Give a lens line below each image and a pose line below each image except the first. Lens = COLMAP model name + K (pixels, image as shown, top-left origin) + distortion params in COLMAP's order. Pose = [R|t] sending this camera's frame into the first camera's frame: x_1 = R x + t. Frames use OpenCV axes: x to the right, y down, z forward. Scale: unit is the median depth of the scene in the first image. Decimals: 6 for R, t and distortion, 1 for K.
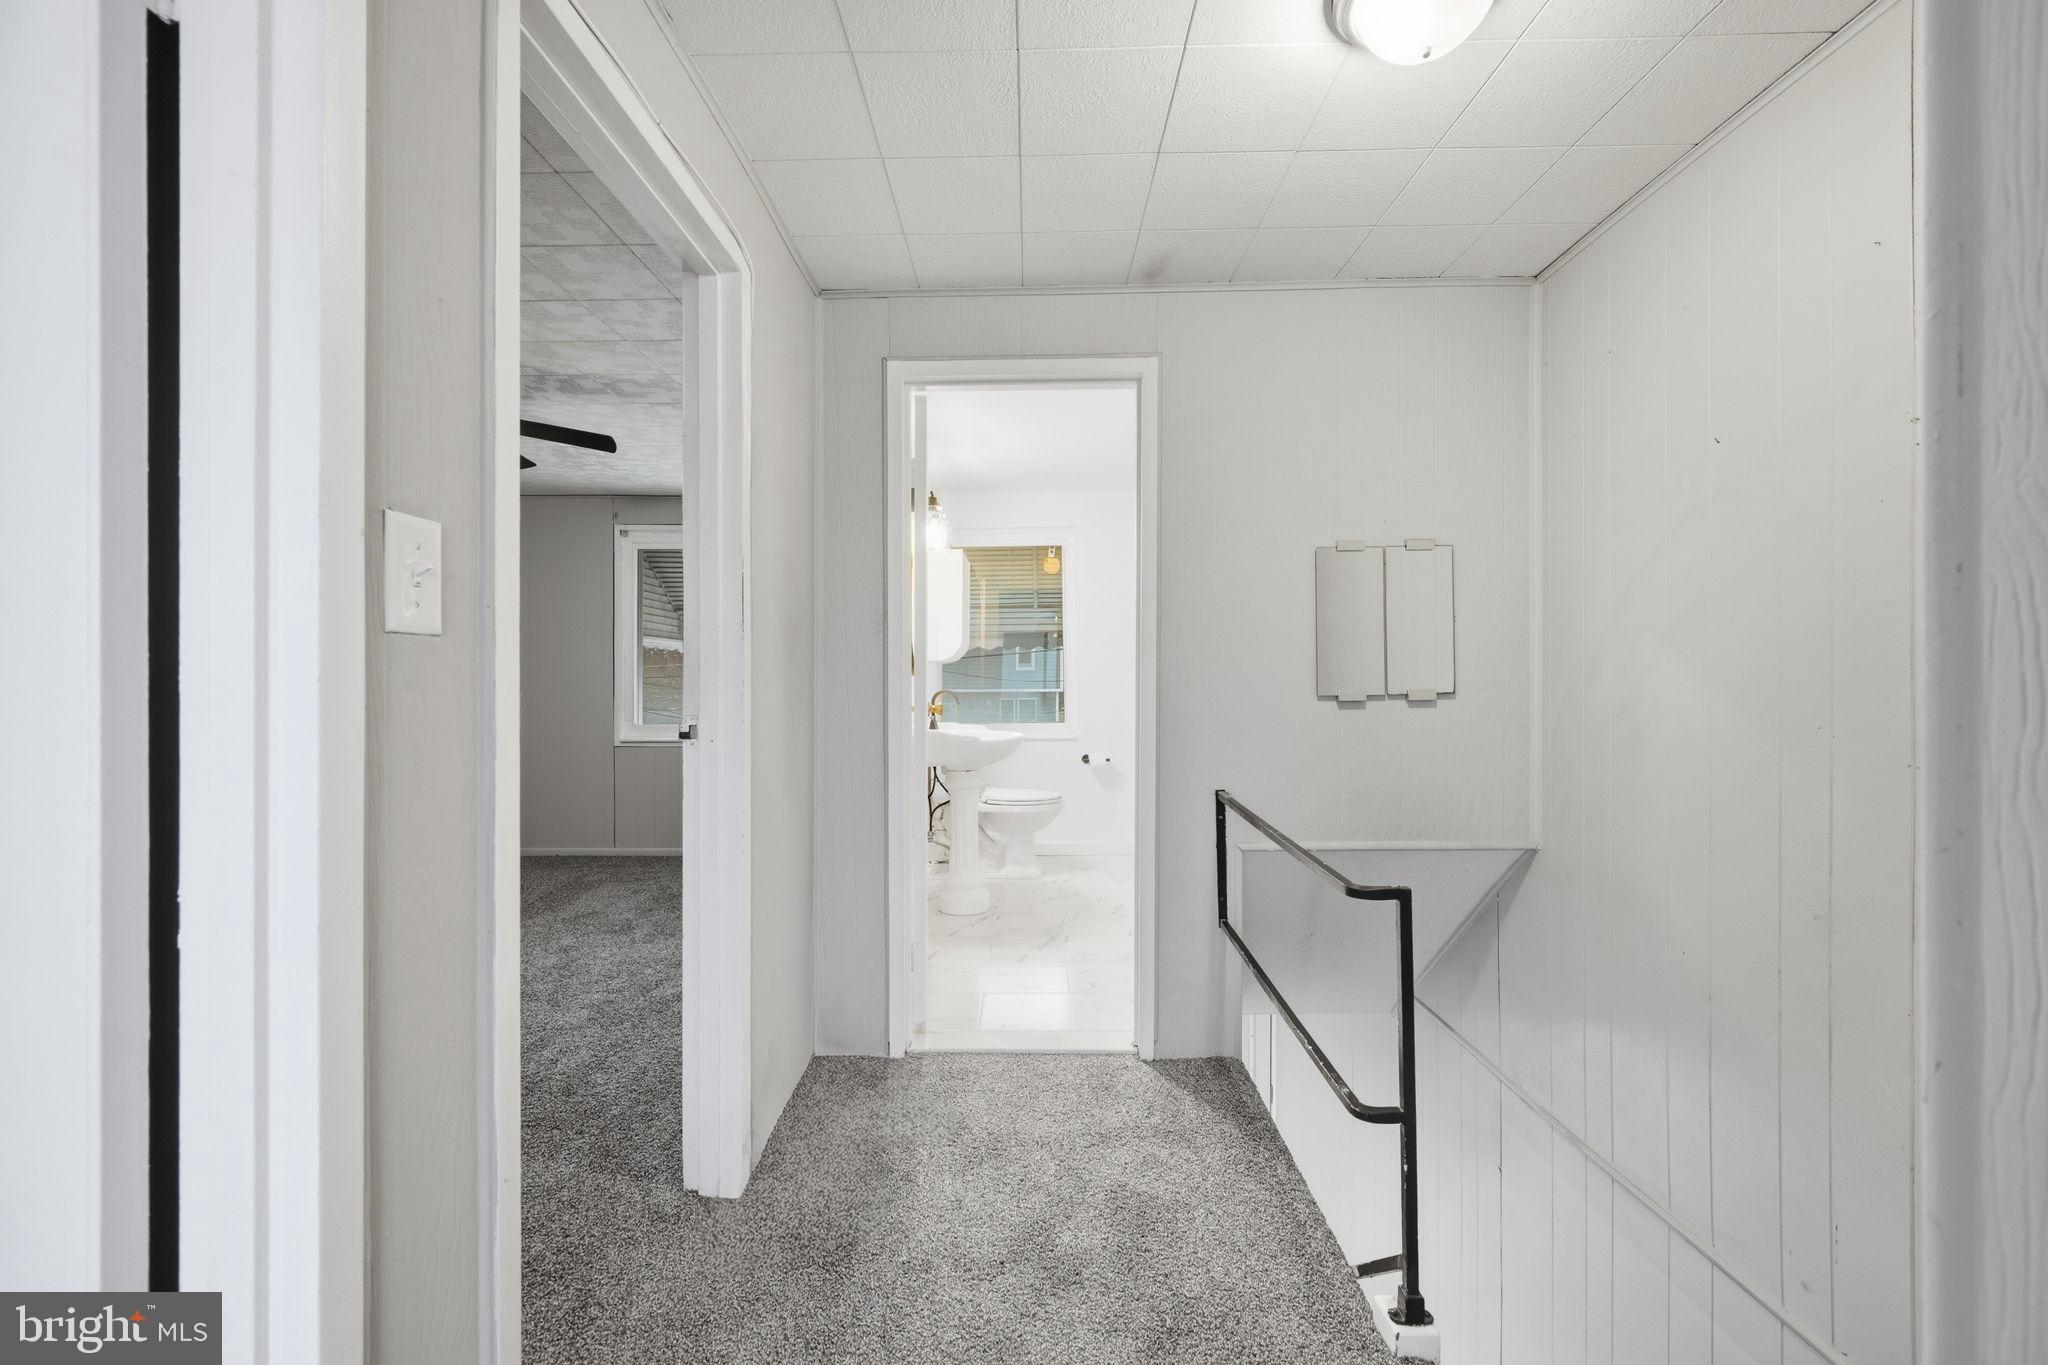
lens RADIAL K [[809.7, 0, 1024.3], [0, 809.7, 668.3], [0, 0, 1]] dist [-0.001159, -0.000316]
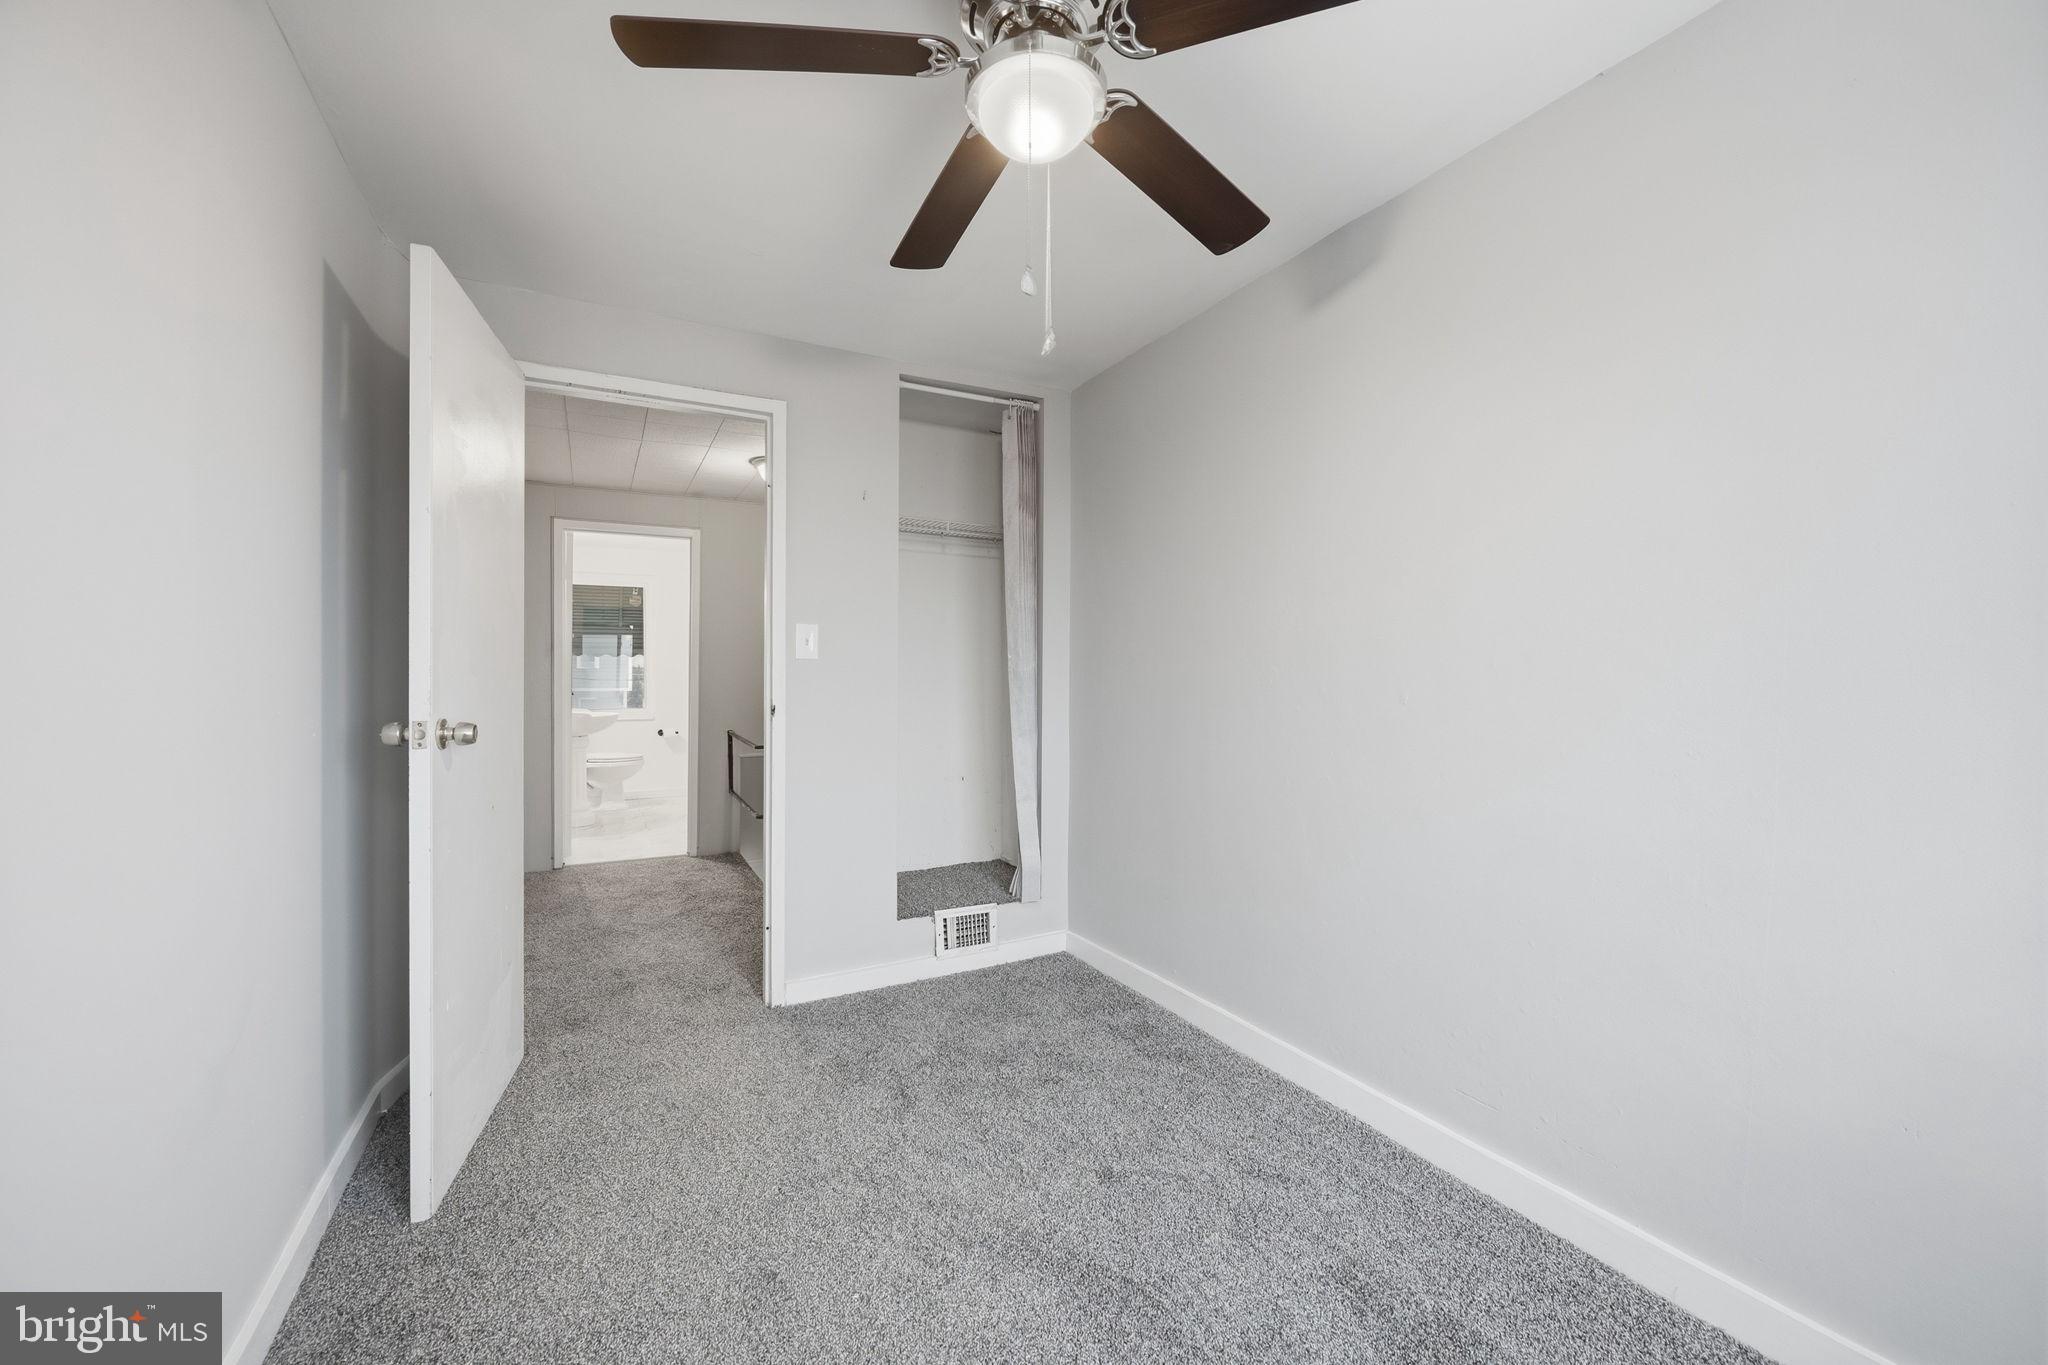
lens RADIAL K [[809.7, 0, 1024.3], [0, 809.7, 668.3], [0, 0, 1]] dist [-0.001159, -0.000316]
pose [[0.876168, 0.002703, 0.481998, -0.114142], [-0.002998, 0.999995, -0.000160, -0.017842], [-0.481997, -0.001305, 0.876172, -1.278644]]
